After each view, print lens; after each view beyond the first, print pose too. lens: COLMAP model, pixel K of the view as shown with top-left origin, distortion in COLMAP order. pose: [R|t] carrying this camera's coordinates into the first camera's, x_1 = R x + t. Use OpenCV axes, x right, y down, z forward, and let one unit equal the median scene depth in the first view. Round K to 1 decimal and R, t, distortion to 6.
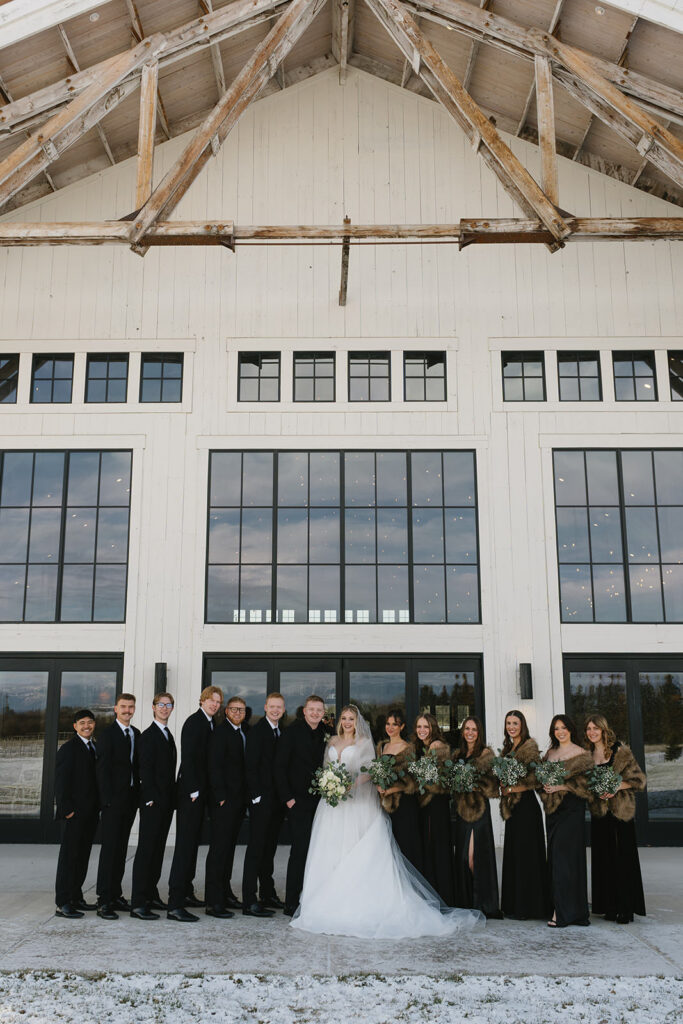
lens RADIAL K [[1040.3, 0, 317.3], [0, 1040.3, 513.1], [0, 0, 1]] dist [-0.000501, 0.000000]
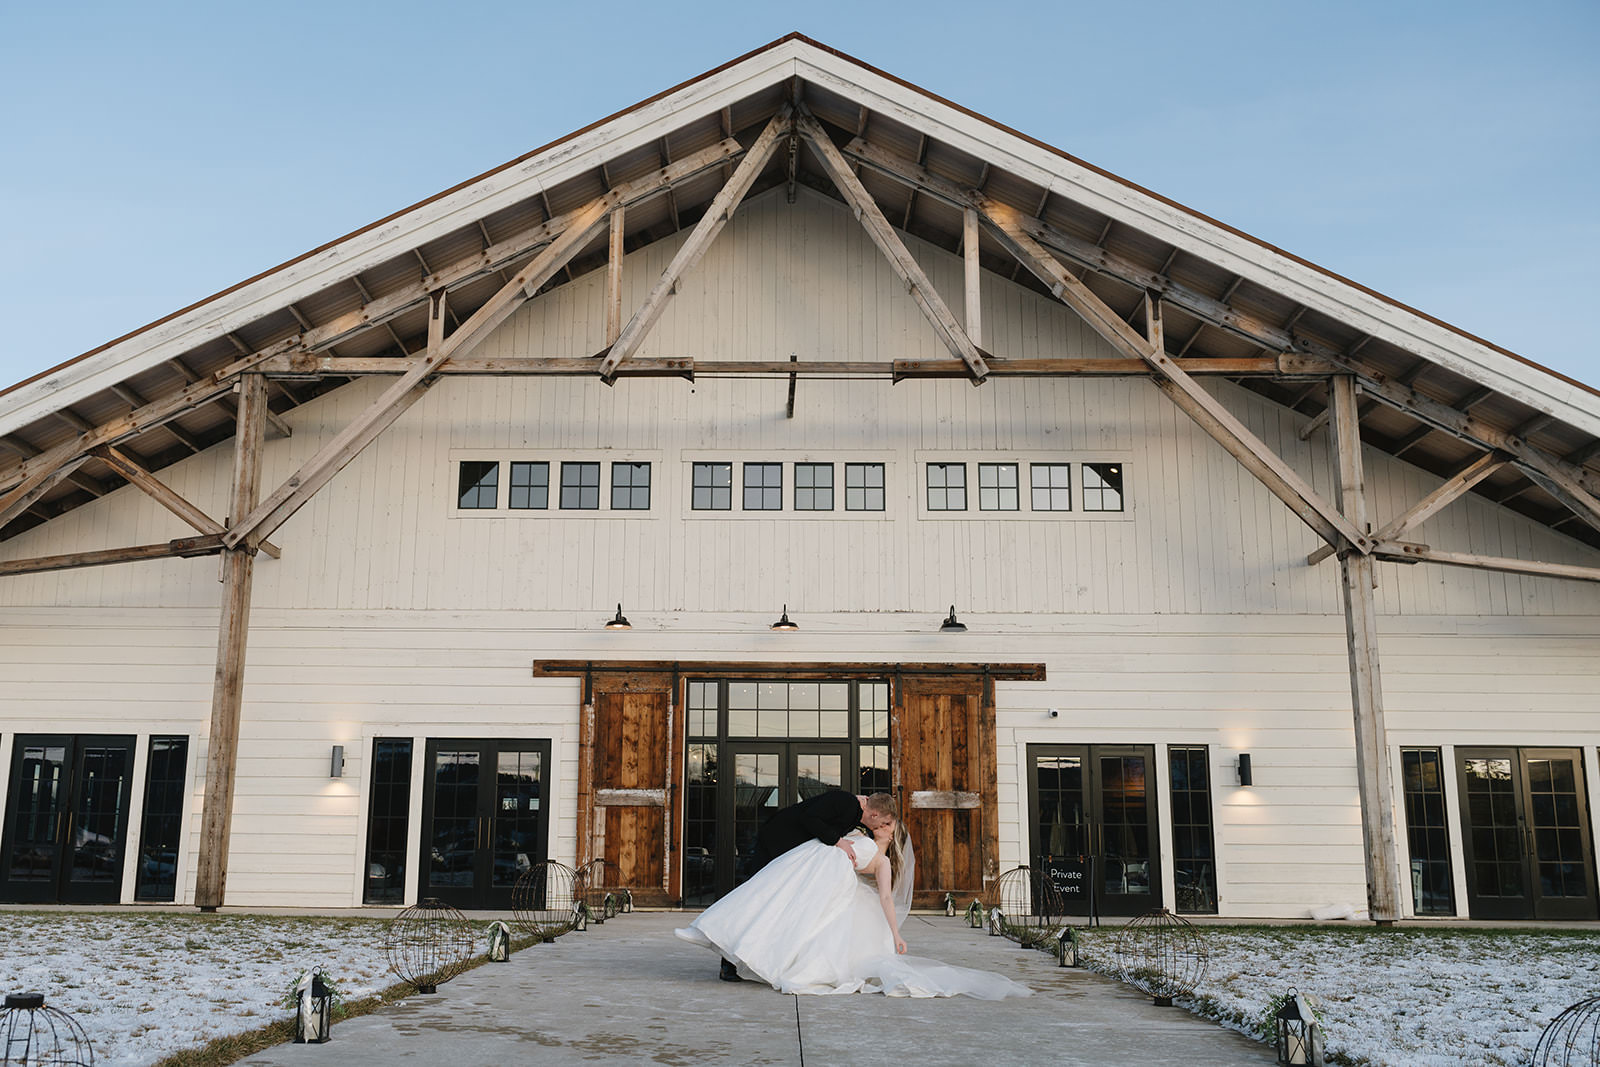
lens RADIAL K [[1563.1, 0, 736.3], [0, 1563.1, 560.1], [0, 0, 1]] dist [-0.000853, 0.008723]
pose [[0.999919, 0.006225, -0.011078, -0.013448], [-0.006116, 0.999933, 0.009867, -0.077152], [0.011139, -0.009798, 0.999890, -0.692273]]
